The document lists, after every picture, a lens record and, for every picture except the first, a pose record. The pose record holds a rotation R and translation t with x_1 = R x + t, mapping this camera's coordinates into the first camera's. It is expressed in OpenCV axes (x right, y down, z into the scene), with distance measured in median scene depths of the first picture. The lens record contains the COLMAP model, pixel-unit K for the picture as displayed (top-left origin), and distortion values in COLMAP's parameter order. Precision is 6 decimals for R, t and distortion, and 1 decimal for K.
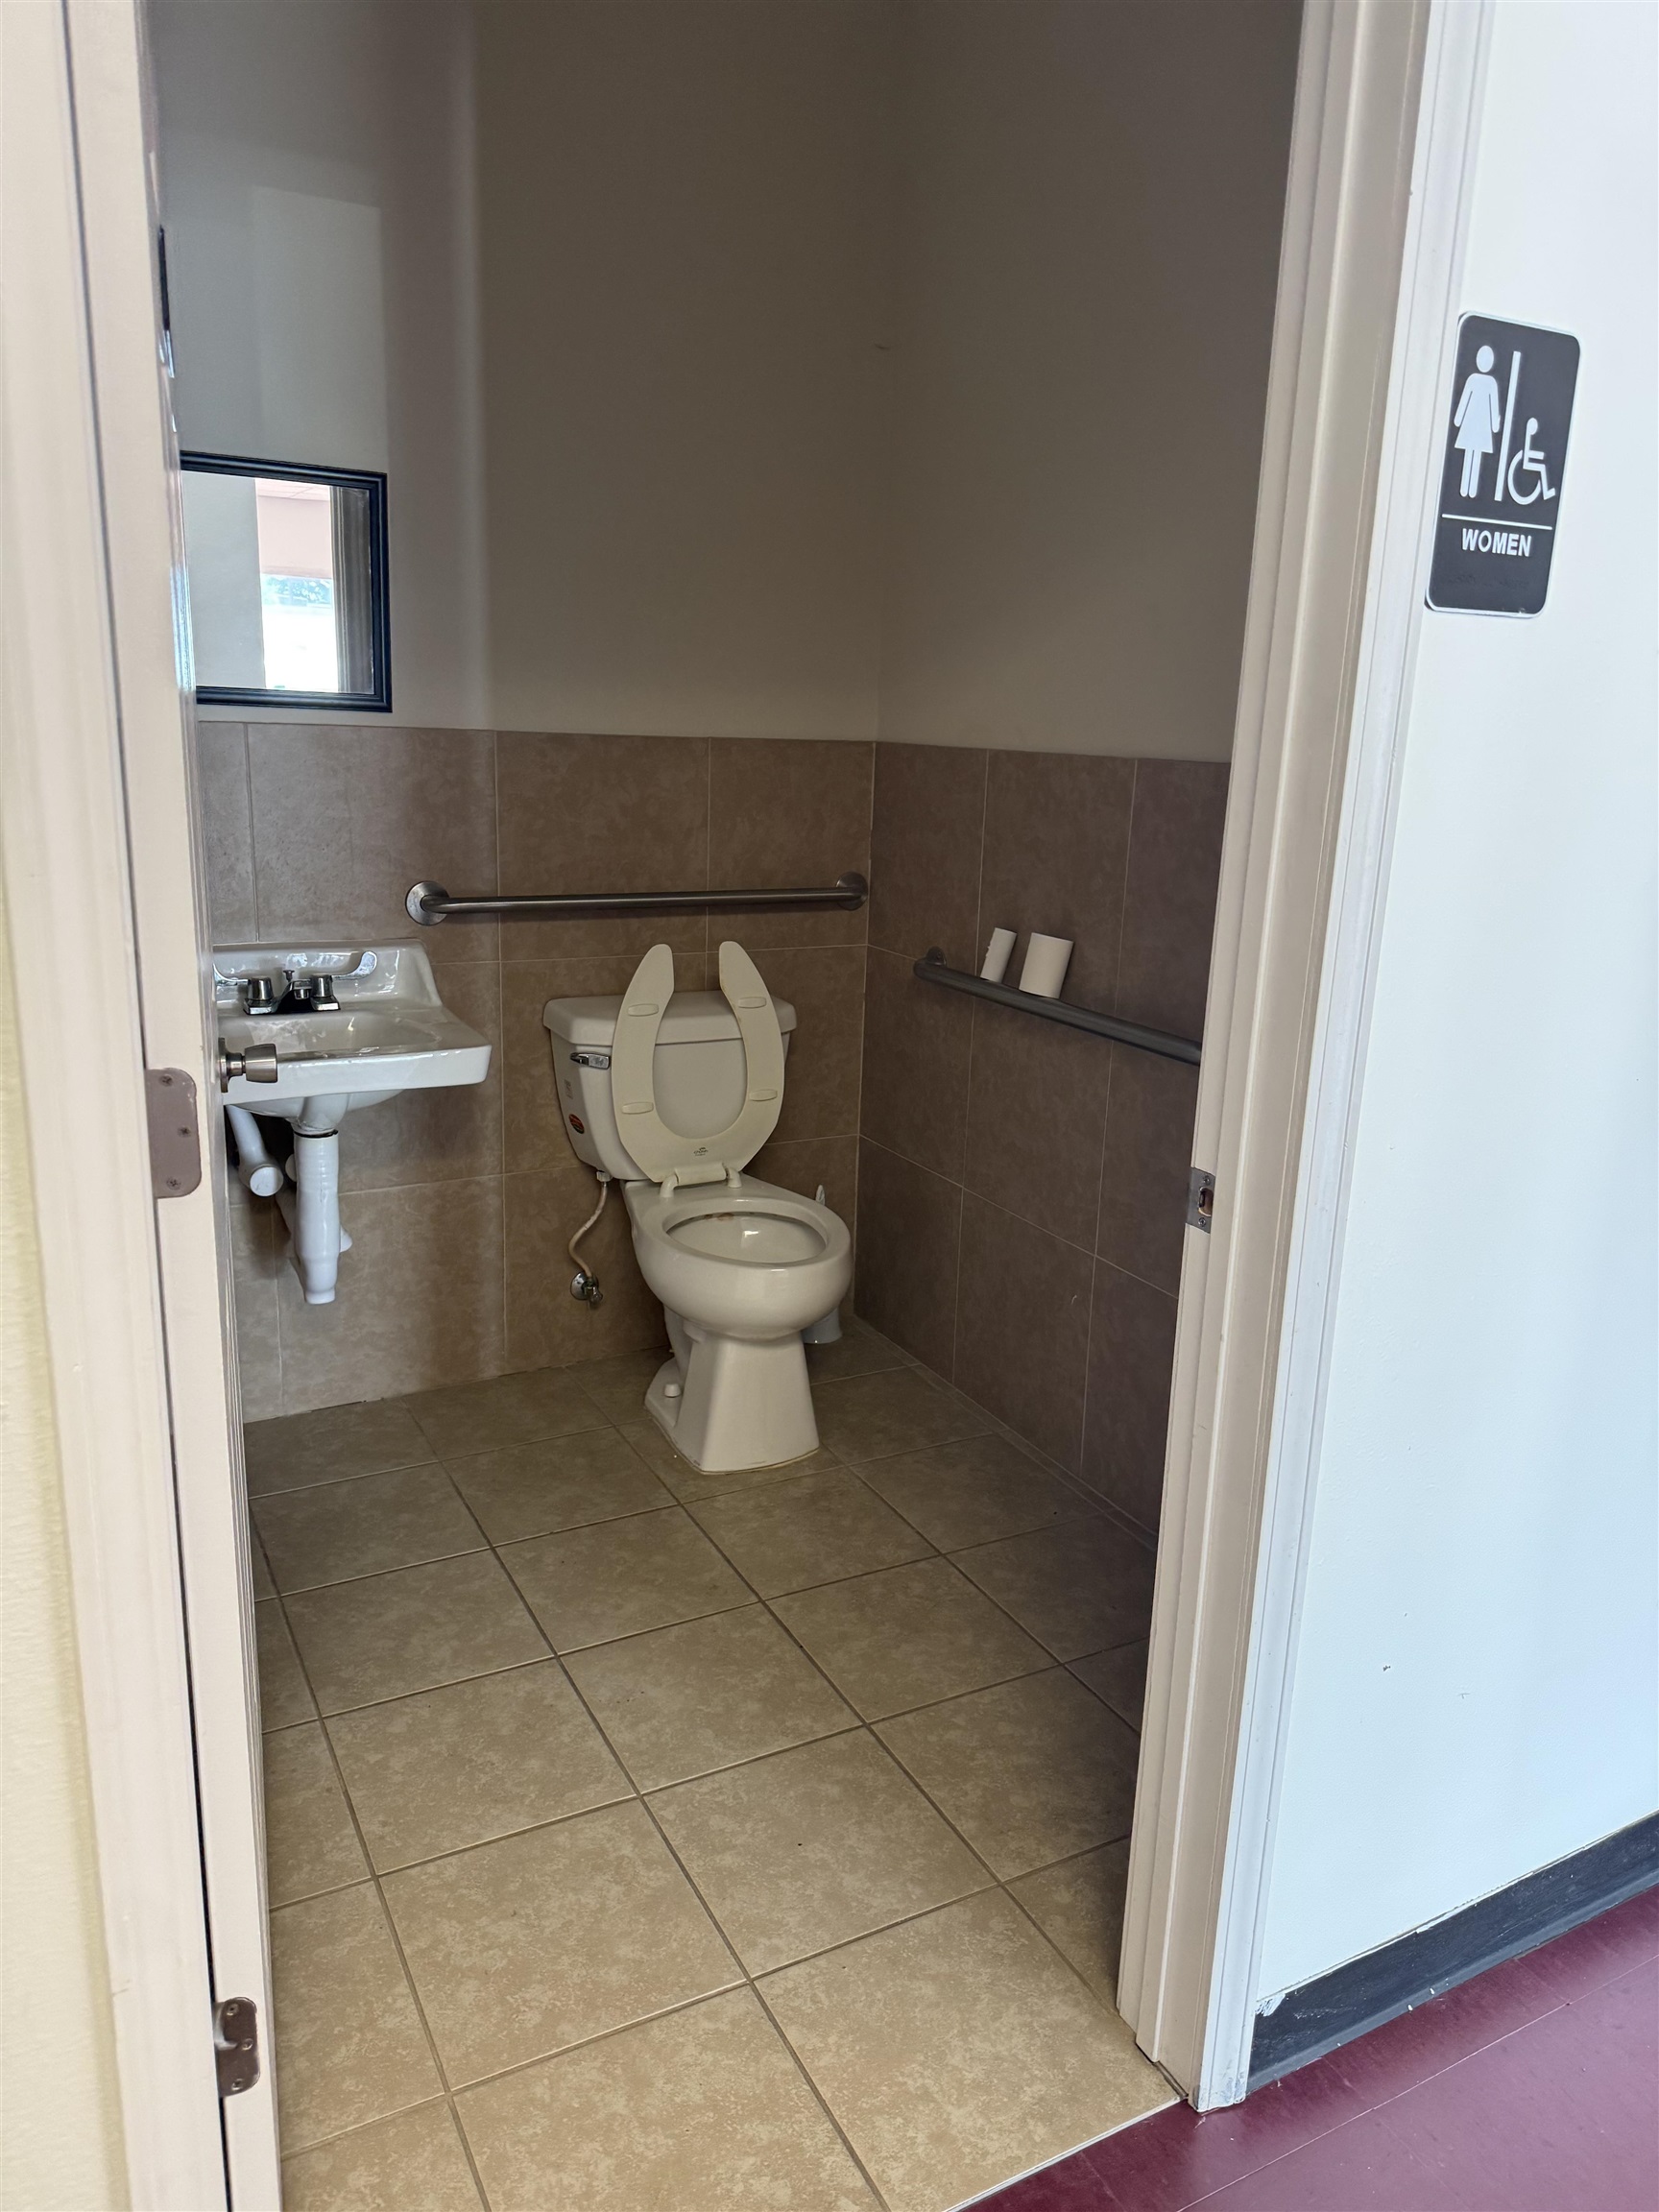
lens RADIAL K [[1598.3, 0, 830.9], [0, 1598.3, 1110.4], [0, 0, 1]] dist [0.022279, -0.013824]
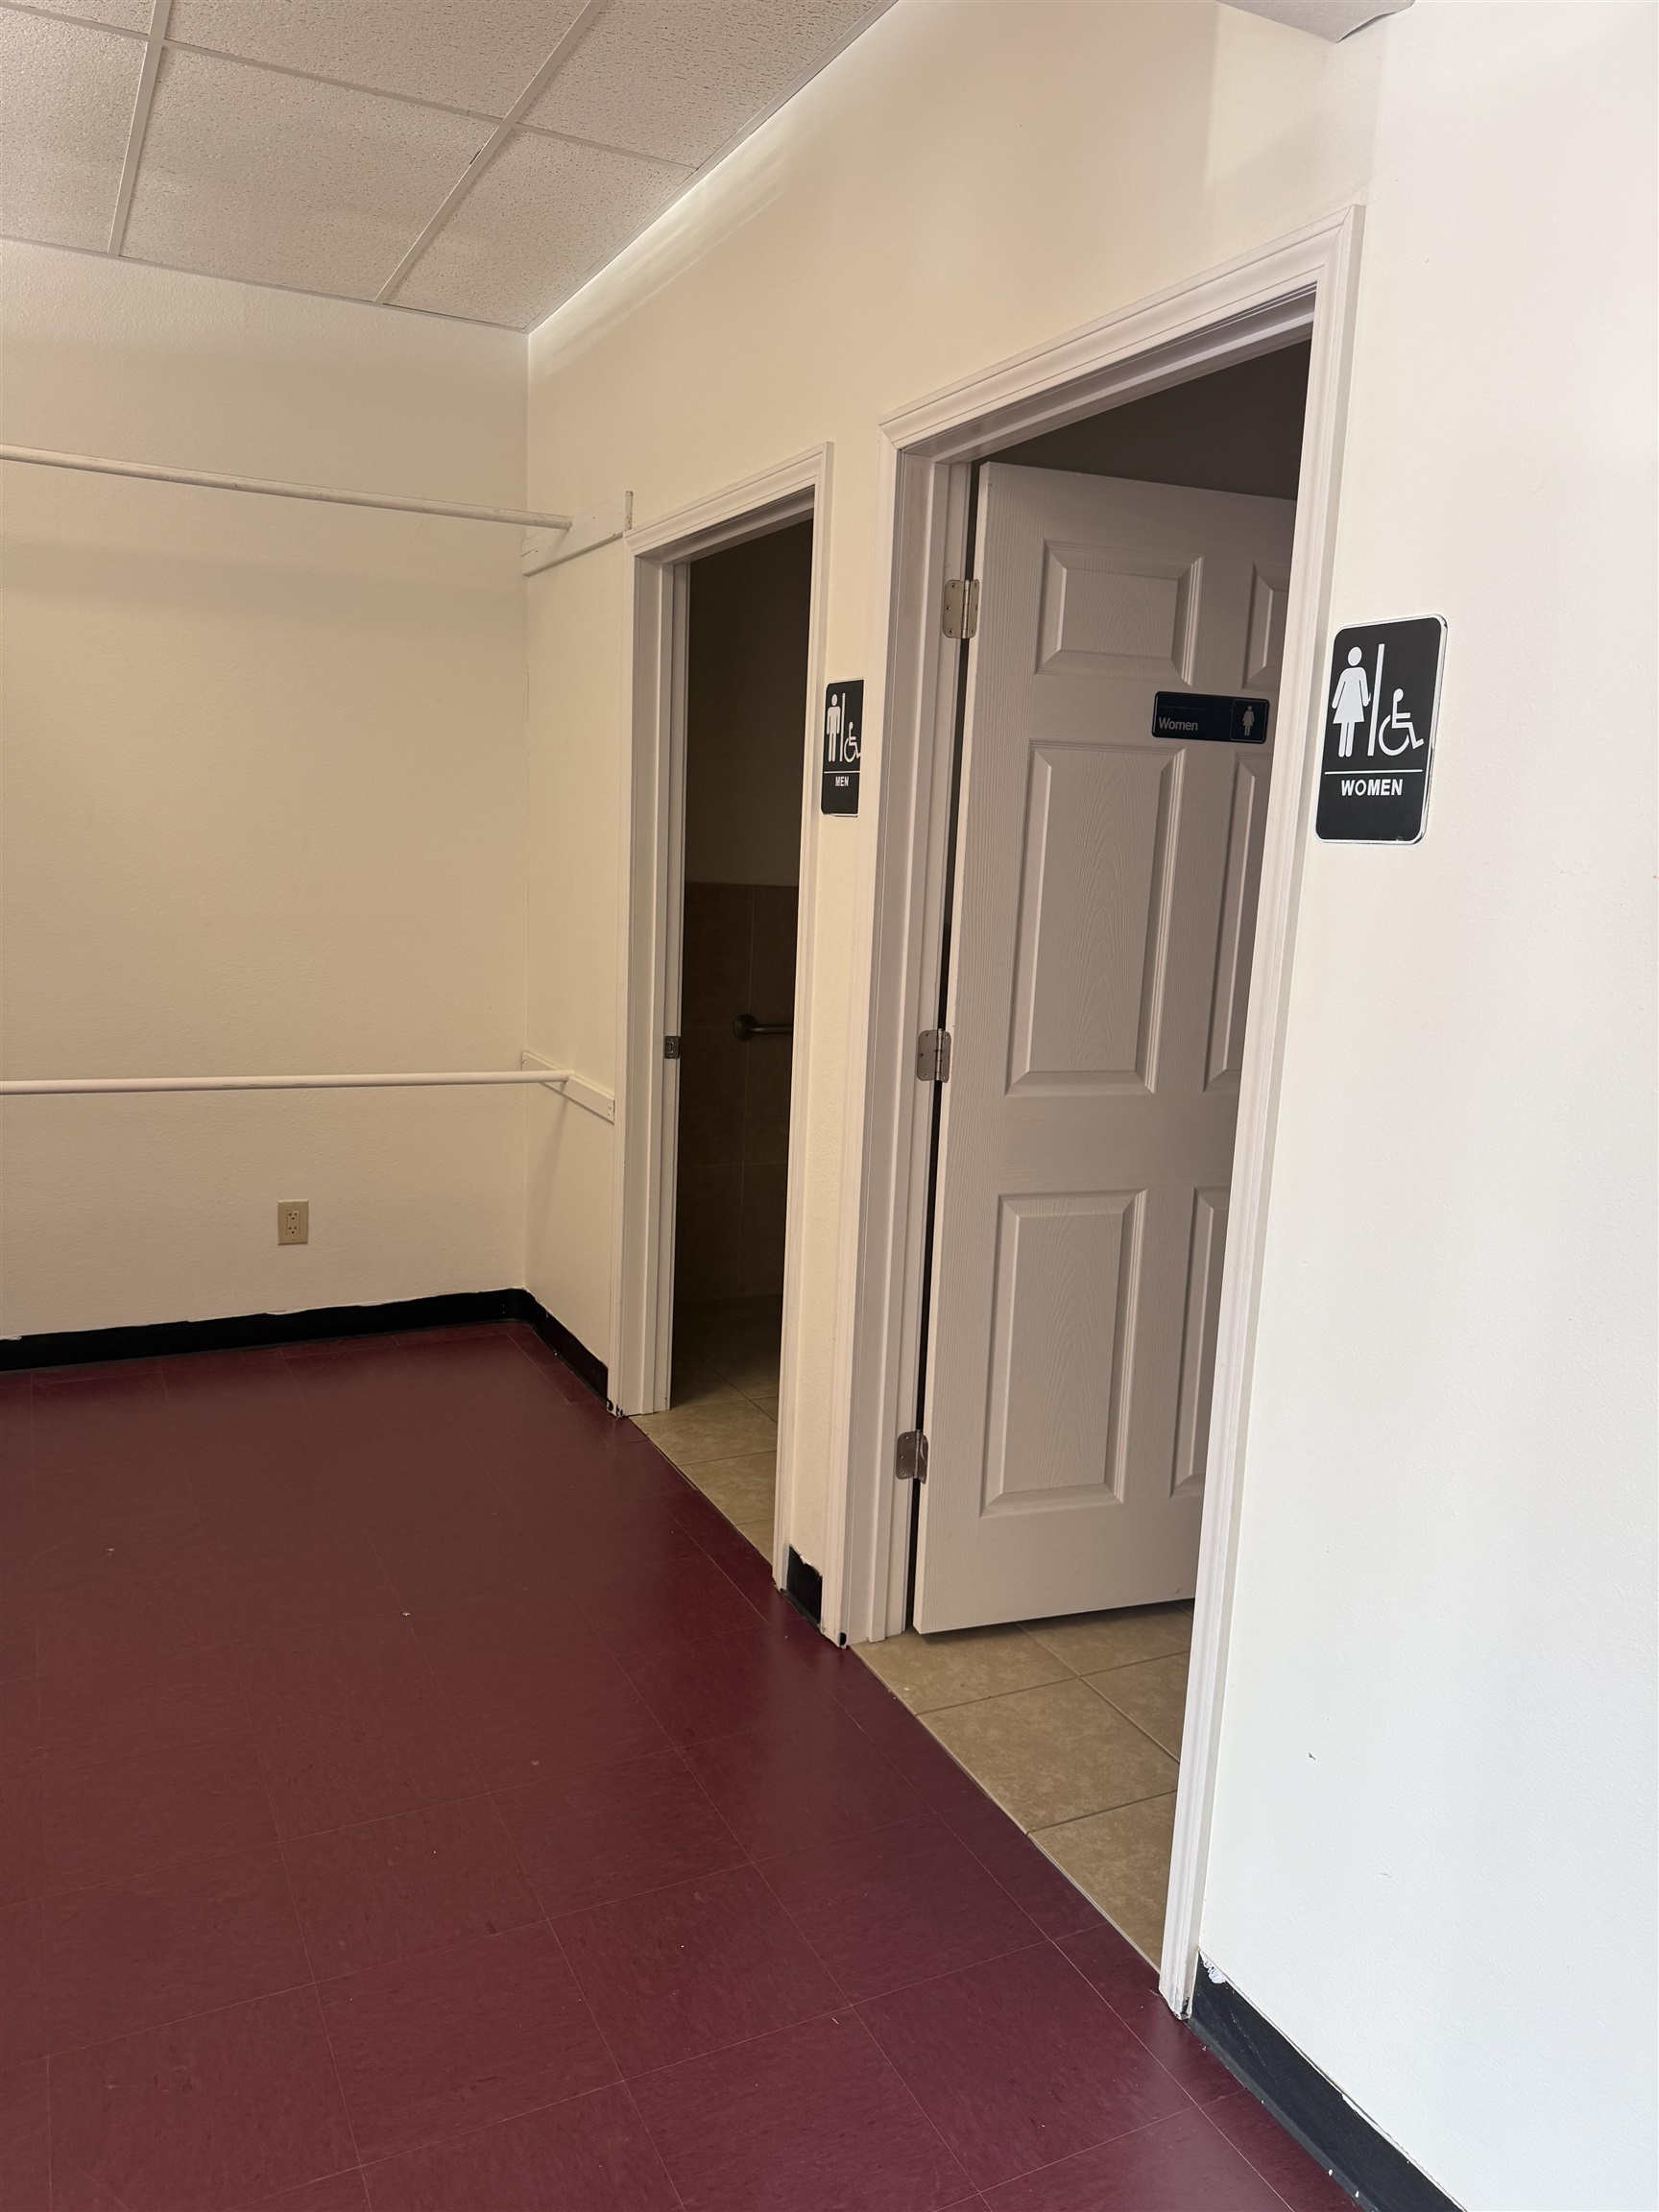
lens RADIAL K [[1548.2, 0, 827.6], [0, 1548.2, 1121.7], [0, 0, 1]] dist [0.077408, -0.093819]
pose [[-0.021652, 0.149623, -0.988506, 1.689143], [-0.293384, 0.944256, 0.149352, -0.165143], [0.955749, 0.293246, 0.023452, 0.645646]]
